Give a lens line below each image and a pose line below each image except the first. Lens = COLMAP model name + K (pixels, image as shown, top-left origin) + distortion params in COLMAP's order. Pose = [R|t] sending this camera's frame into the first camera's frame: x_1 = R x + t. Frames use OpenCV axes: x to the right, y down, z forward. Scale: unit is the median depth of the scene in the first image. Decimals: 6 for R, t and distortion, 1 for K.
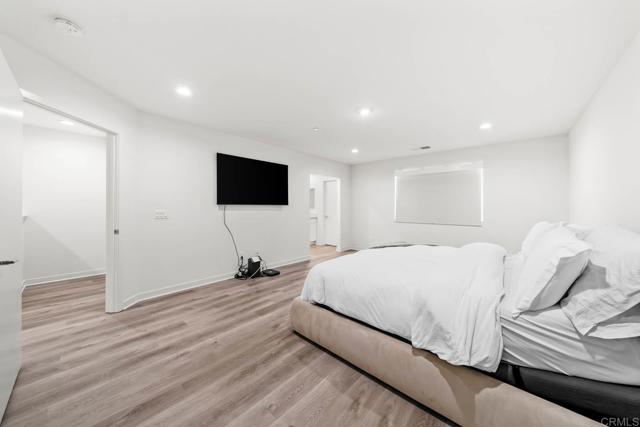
lens RADIAL K [[218.9, 0, 321.5], [0, 218.9, 211.0], [0, 0, 1]] dist [0.001848, 0.000134]
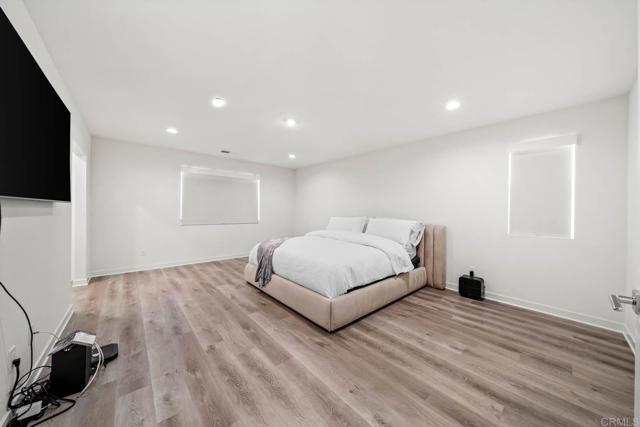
lens RADIAL K [[218.3, 0, 319.9], [0, 218.3, 211.1], [0, 0, 1]] dist [-0.001146, 0.000022]
pose [[0.121761, -0.004492, 0.992549, -1.147287], [0.003729, 0.999985, 0.004068, -0.016079], [-0.992552, 0.003206, 0.121776, 0.945859]]
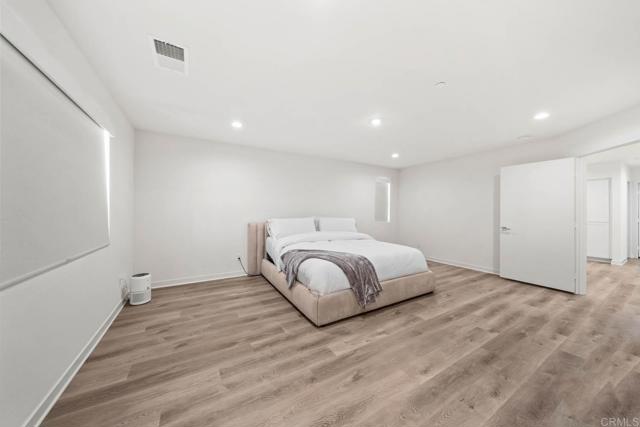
lens RADIAL K [[220.4, 0, 318.5], [0, 220.4, 210.8], [0, 0, 1]] dist [-0.000758, -0.000022]
pose [[-0.953440, -0.011063, 0.301381, 0.184259], [-0.006437, 0.999846, 0.016339, -0.047468], [-0.301515, 0.013638, -0.953364, 2.777308]]
